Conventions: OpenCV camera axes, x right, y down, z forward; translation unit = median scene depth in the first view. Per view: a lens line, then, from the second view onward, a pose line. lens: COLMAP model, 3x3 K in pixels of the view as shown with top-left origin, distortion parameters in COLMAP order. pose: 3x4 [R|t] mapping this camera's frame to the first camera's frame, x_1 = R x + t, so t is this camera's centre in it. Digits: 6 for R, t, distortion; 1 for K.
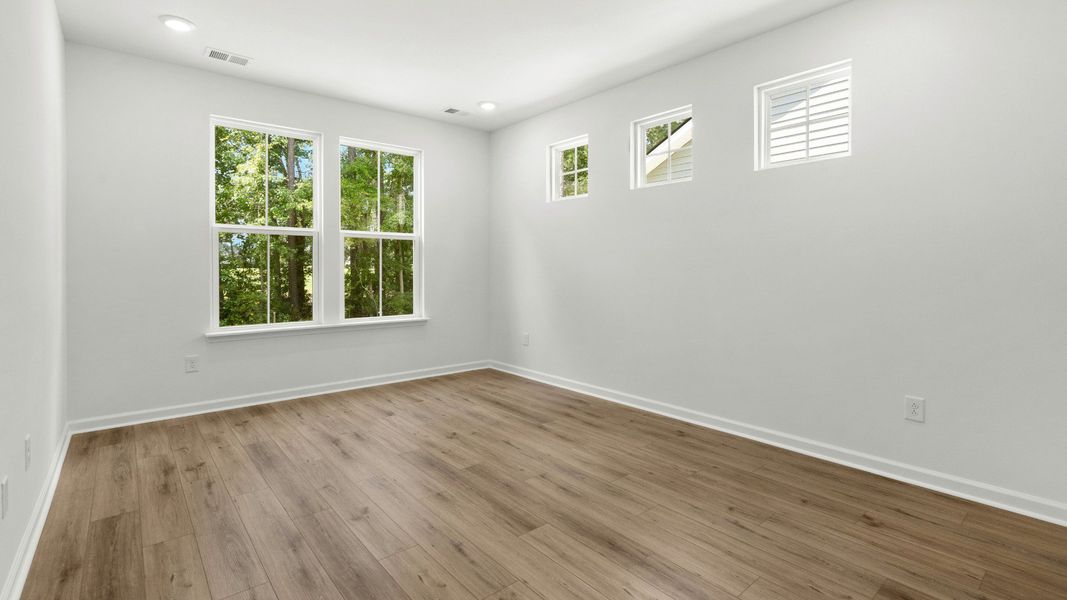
lens RADIAL K [[487.2, 0, 529.3], [0, 487.2, 277.5], [0, 0, 1]] dist [-0.001173, -0.000142]
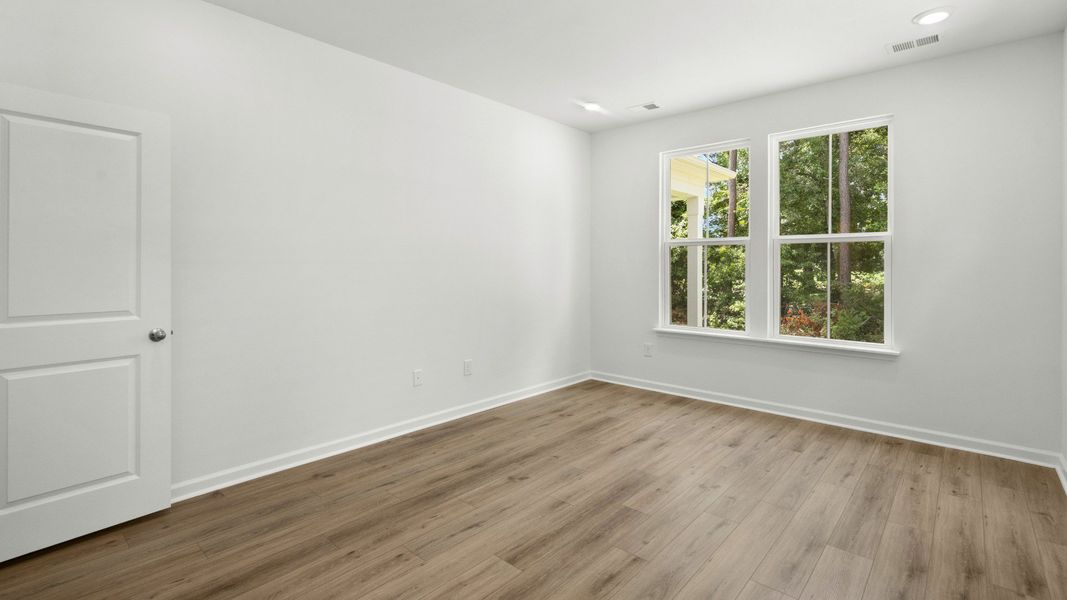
lens RADIAL K [[482.1, 0, 525.0], [0, 482.1, 267.0], [0, 0, 1]] dist [-0.003537, -0.000156]
pose [[0.134617, -0.002395, -0.990895, 0.691561], [-0.025775, 0.999650, -0.005918, -0.035973], [0.990562, 0.026337, 0.134508, 0.660945]]
